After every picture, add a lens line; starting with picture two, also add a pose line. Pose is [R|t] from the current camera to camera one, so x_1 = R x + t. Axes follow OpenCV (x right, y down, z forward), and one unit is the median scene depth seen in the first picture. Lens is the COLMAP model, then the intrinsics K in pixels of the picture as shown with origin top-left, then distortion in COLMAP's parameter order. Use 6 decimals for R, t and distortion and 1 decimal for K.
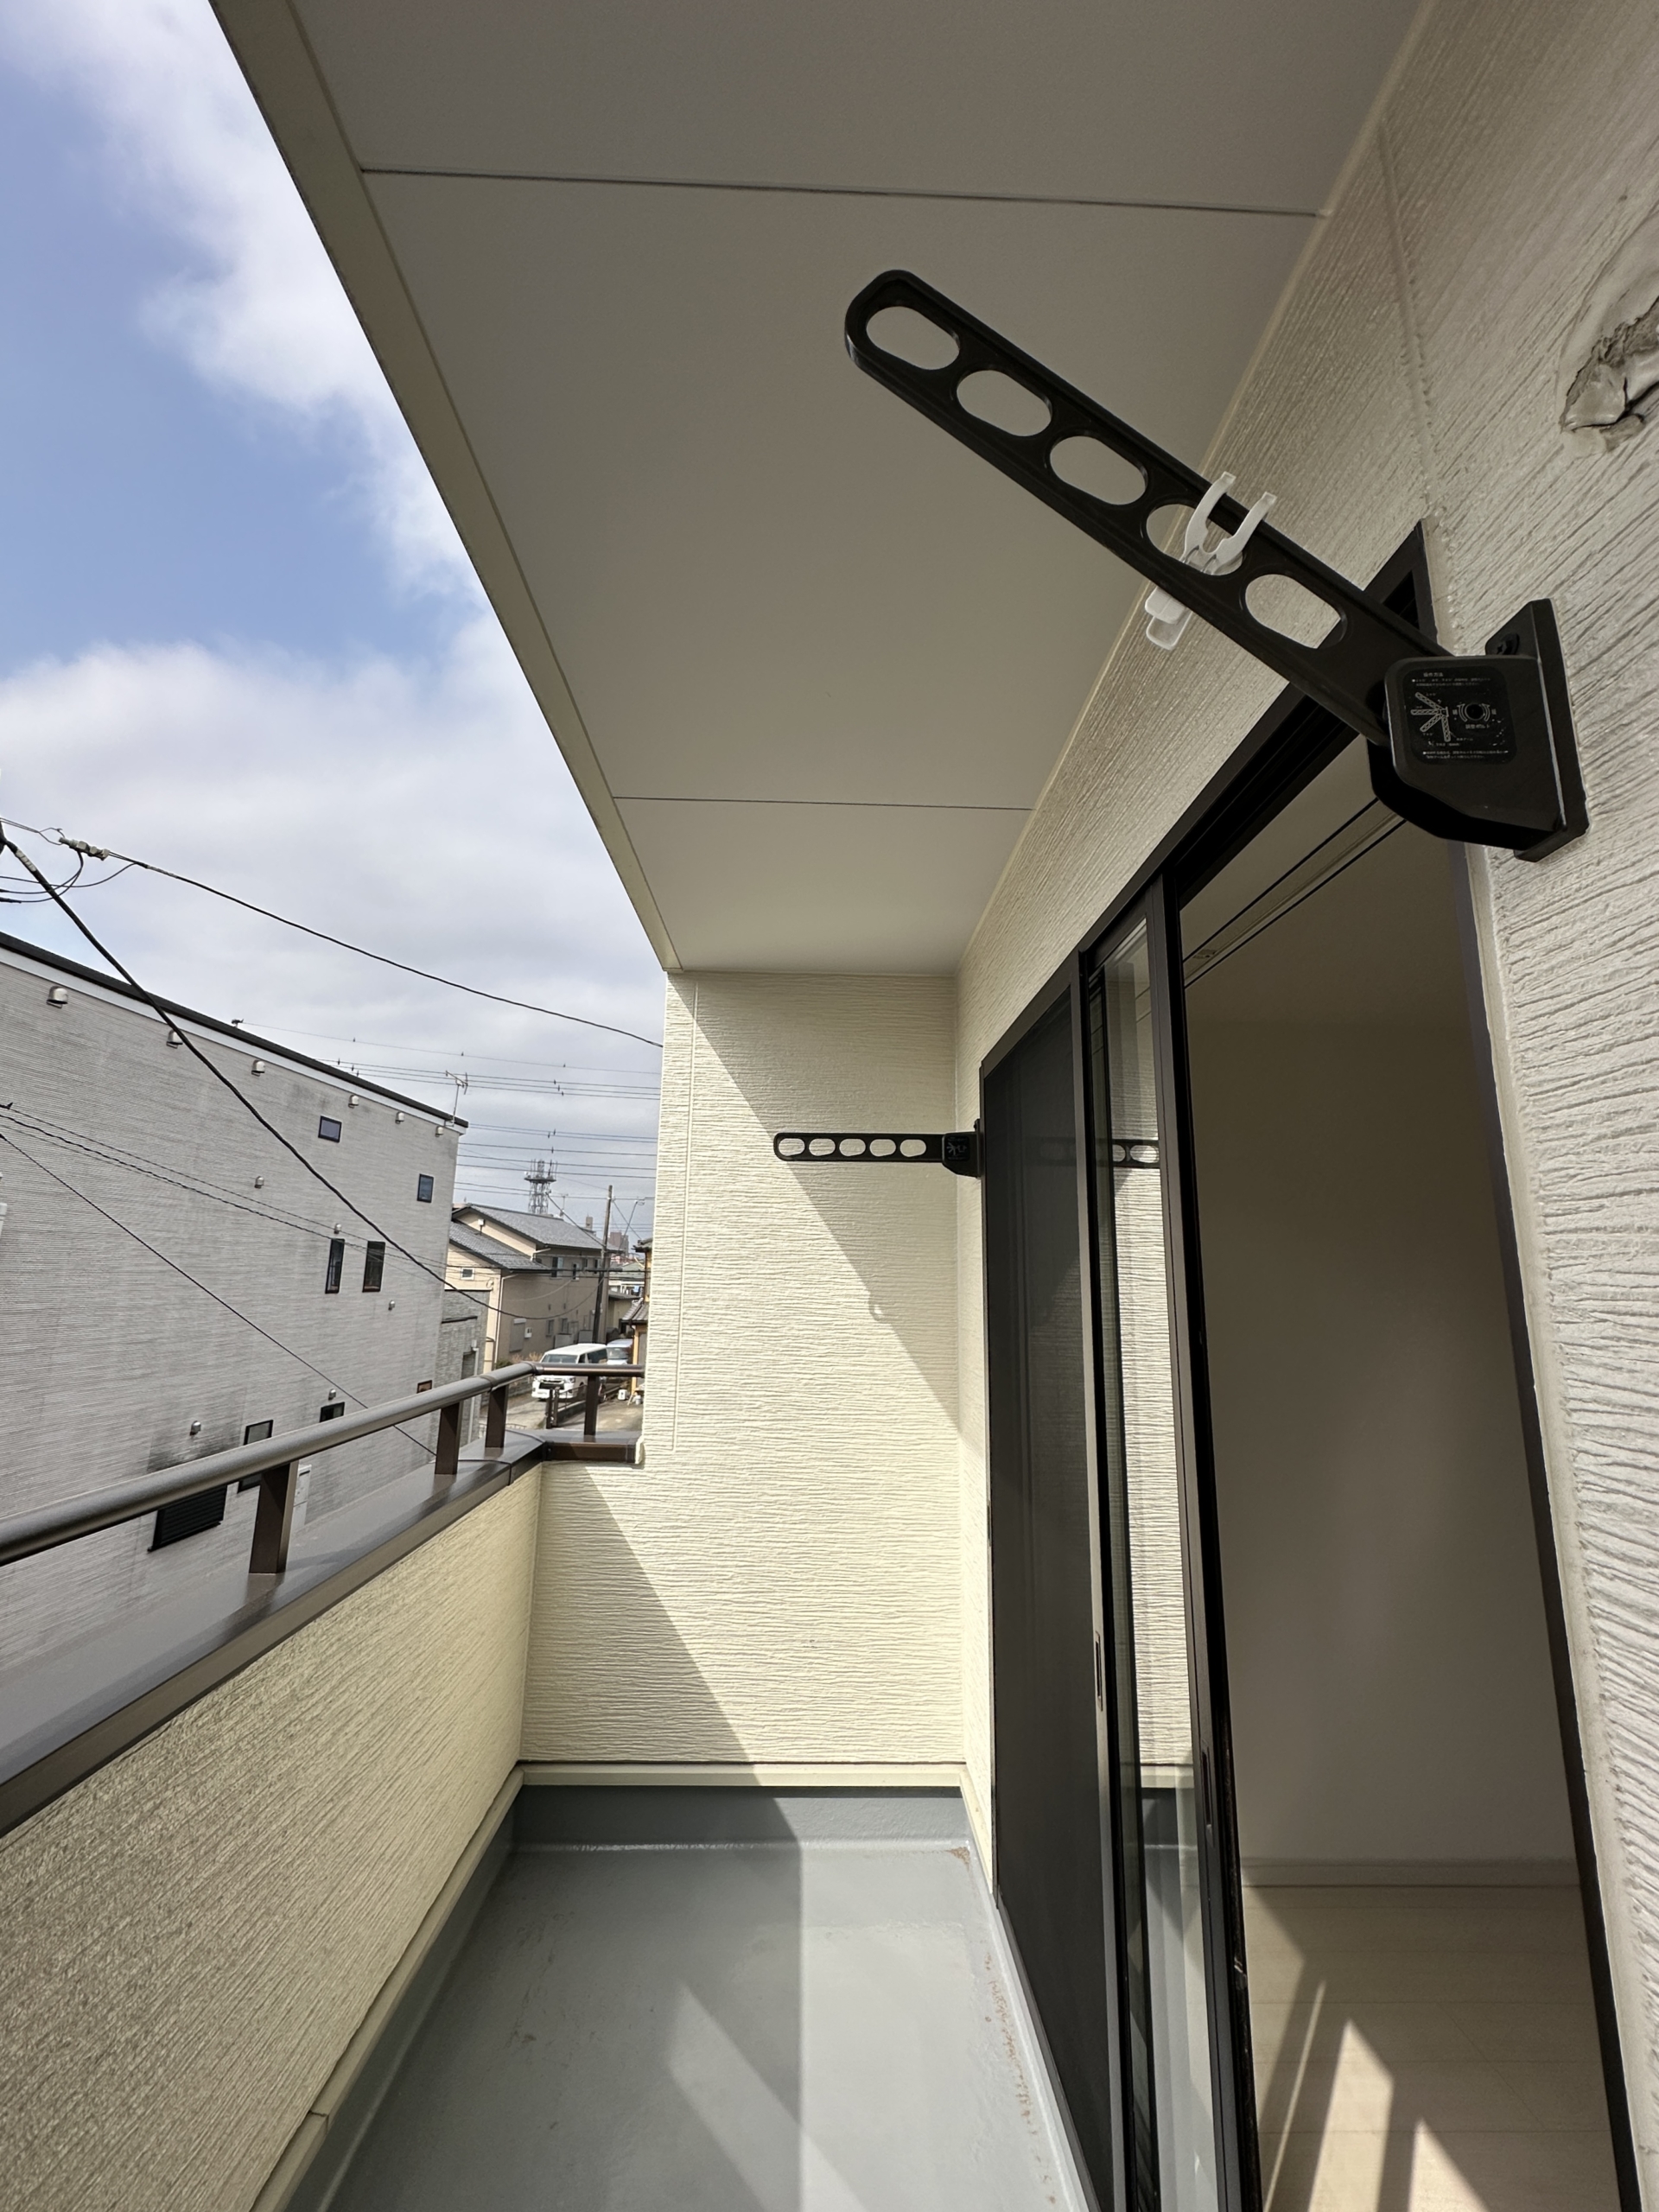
lens RADIAL K [[883.4, 0, 829.5], [0, 883.4, 1106.0], [0, 0, 1]] dist [-0.000392, 0.000194]
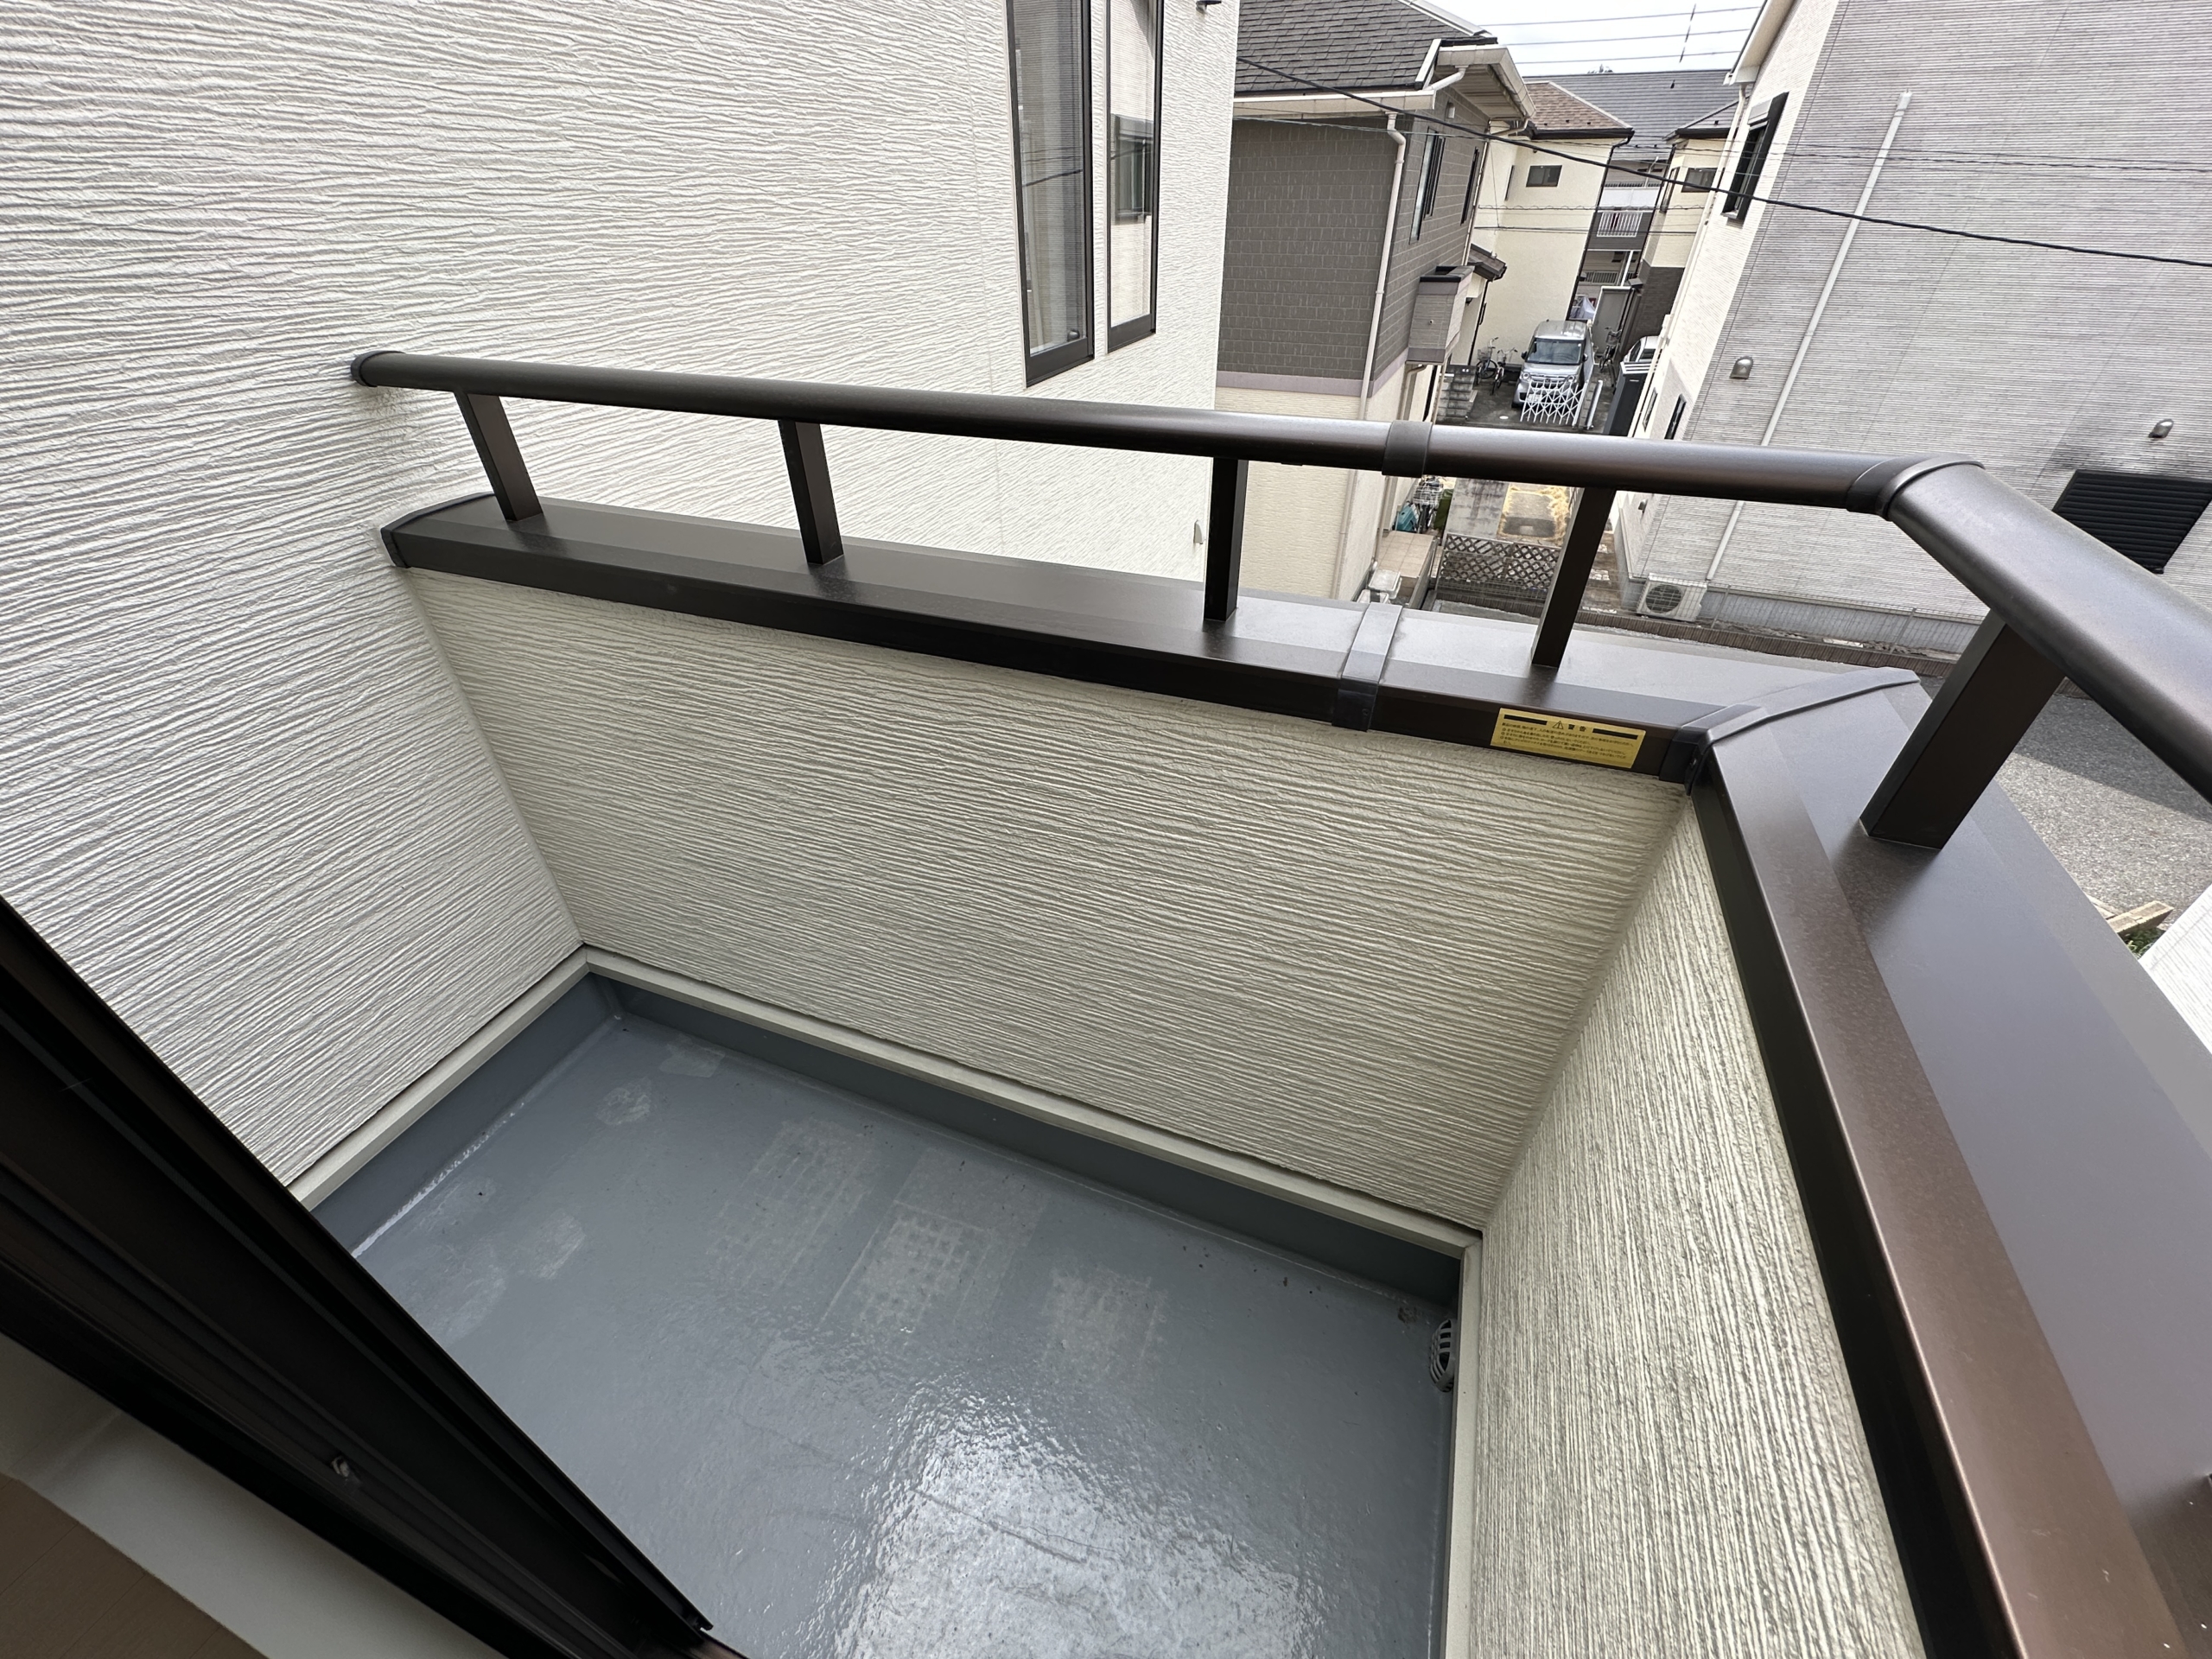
lens RADIAL K [[883.4, 0, 1106.0], [0, 883.4, 829.5], [0, 0, 1]] dist [-0.000392, 0.000194]
pose [[-0.378125, 0.532634, -0.757180, 2.070336], [0.173756, 0.844204, 0.507079, 0.605895], [0.909302, 0.060175, -0.411763, 2.744753]]
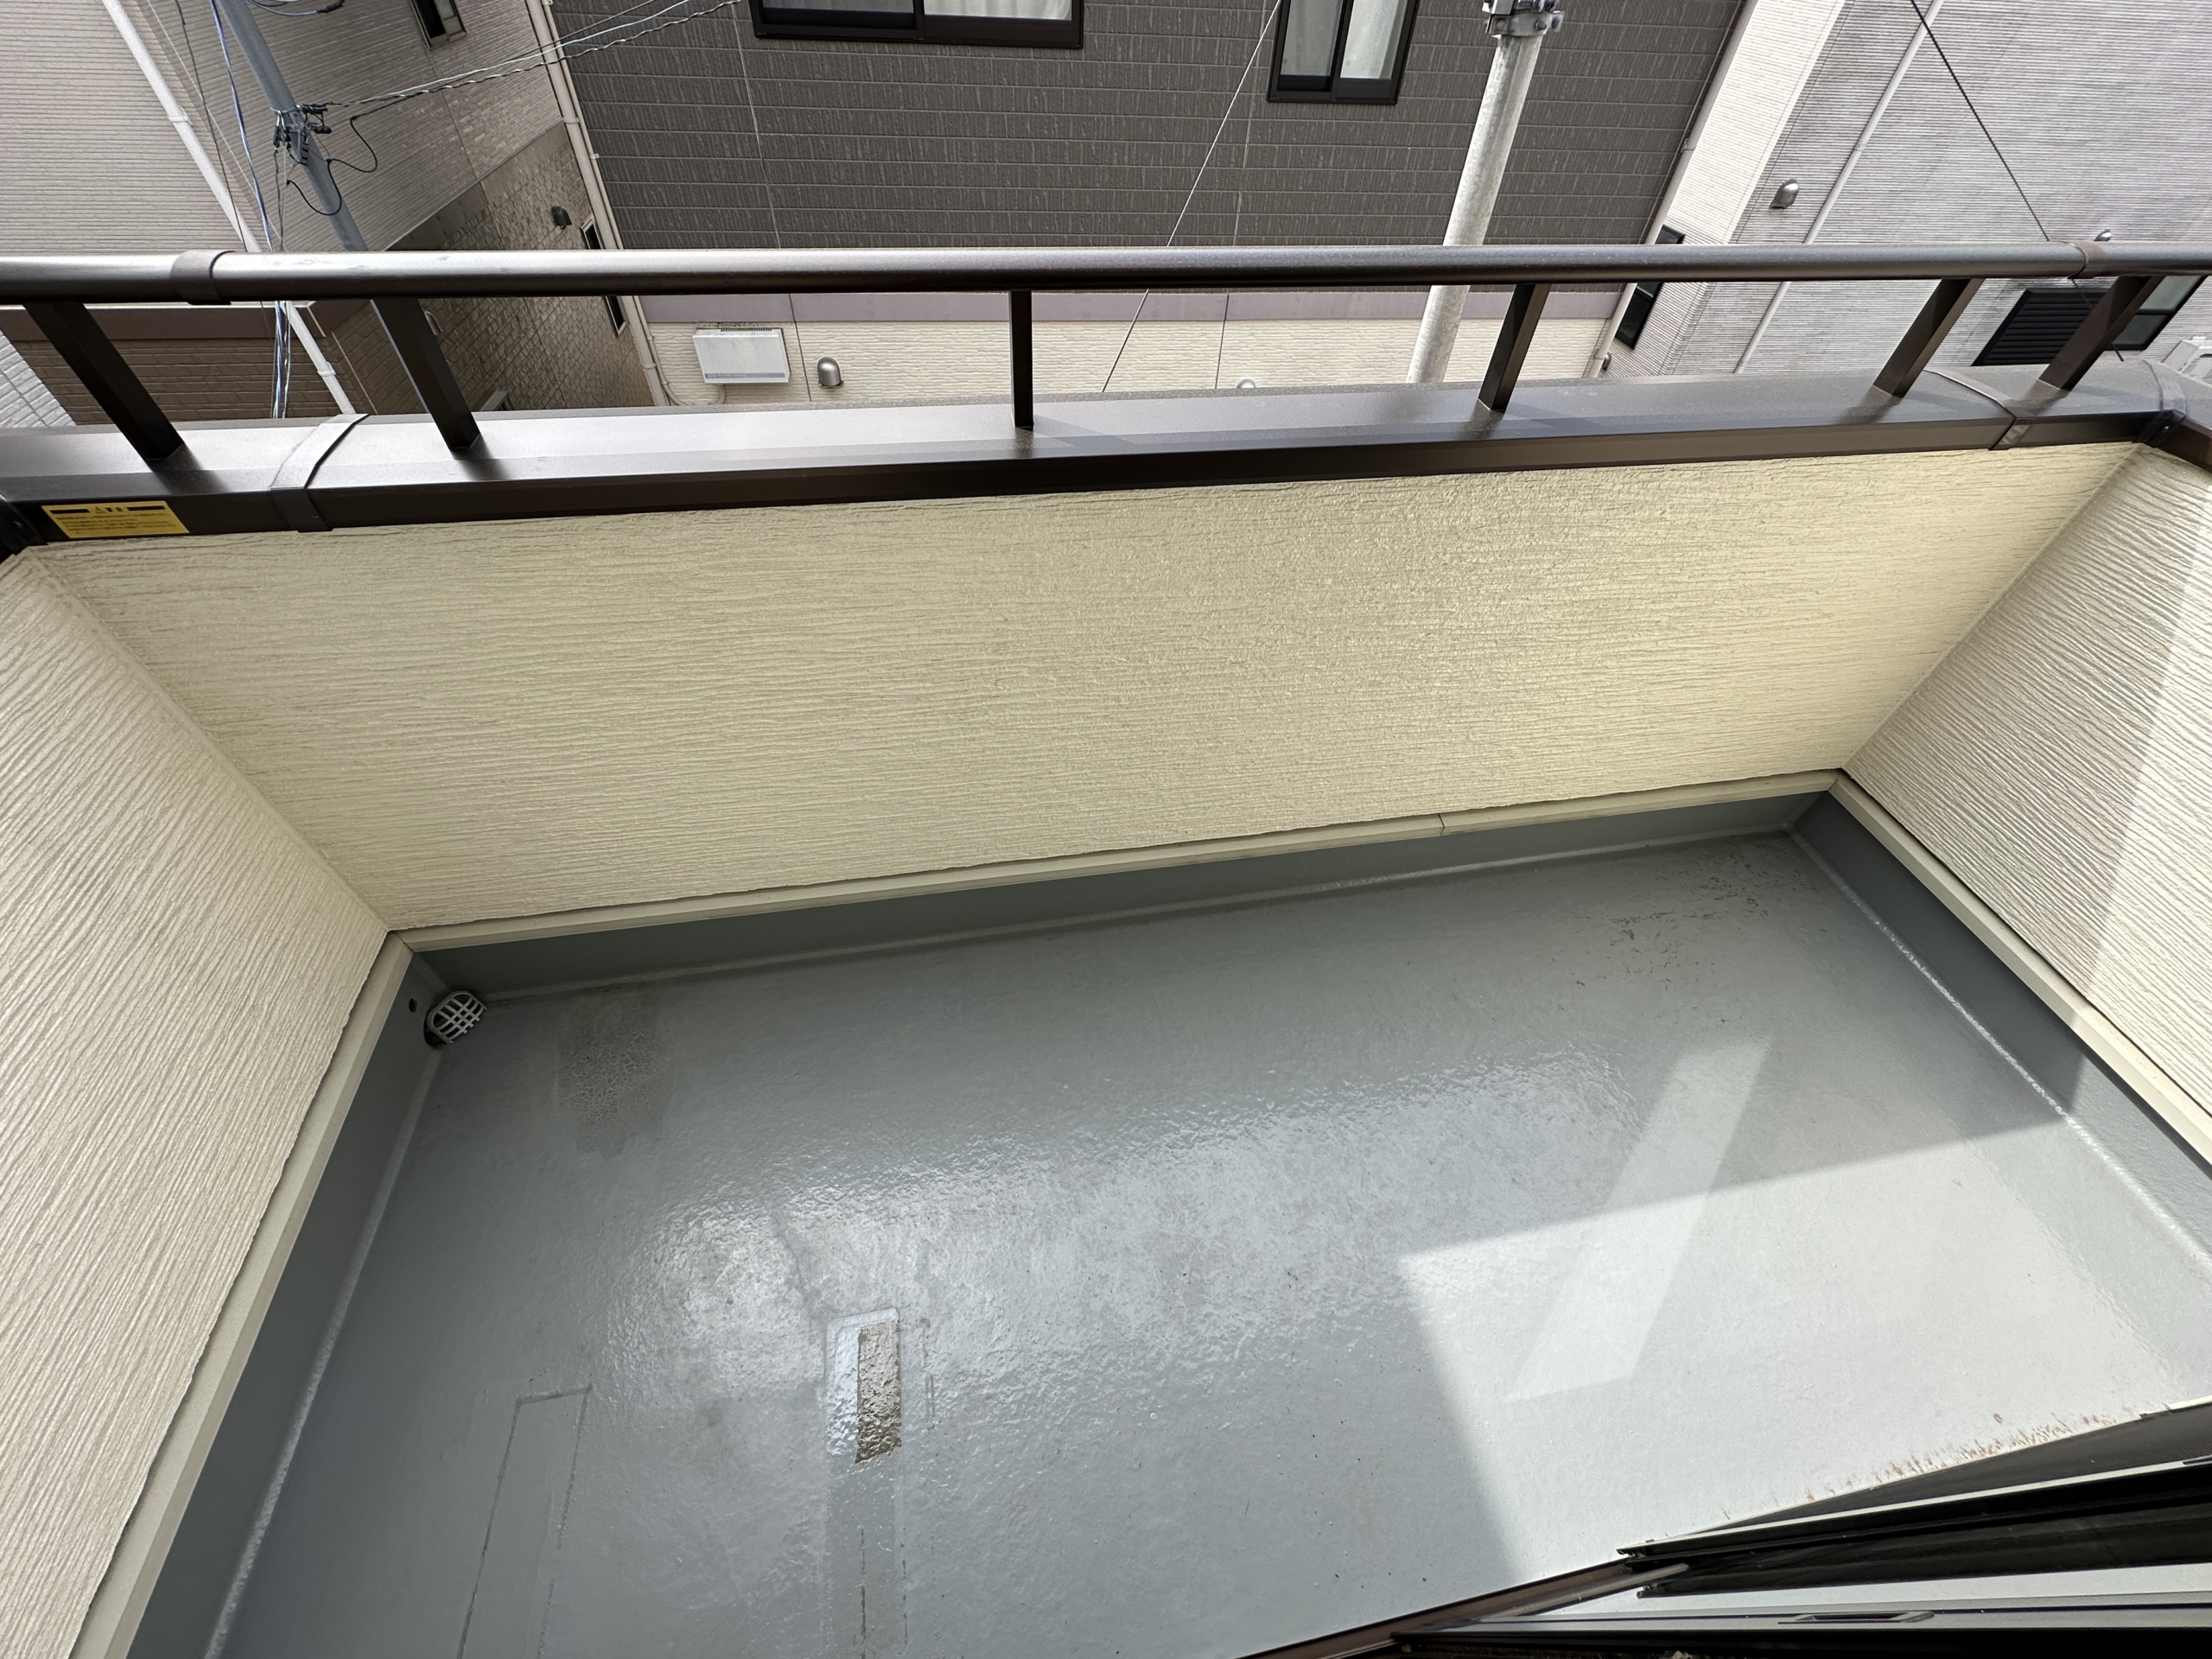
lens RADIAL K [[883.4, 0, 1106.0], [0, 883.4, 829.5], [0, 0, 1]] dist [-0.000392, 0.000194]
pose [[0.158370, 0.721812, -0.673726, 0.154775], [0.148546, 0.657154, 0.738974, 0.035708], [0.976142, -0.217111, -0.003149, 0.284845]]
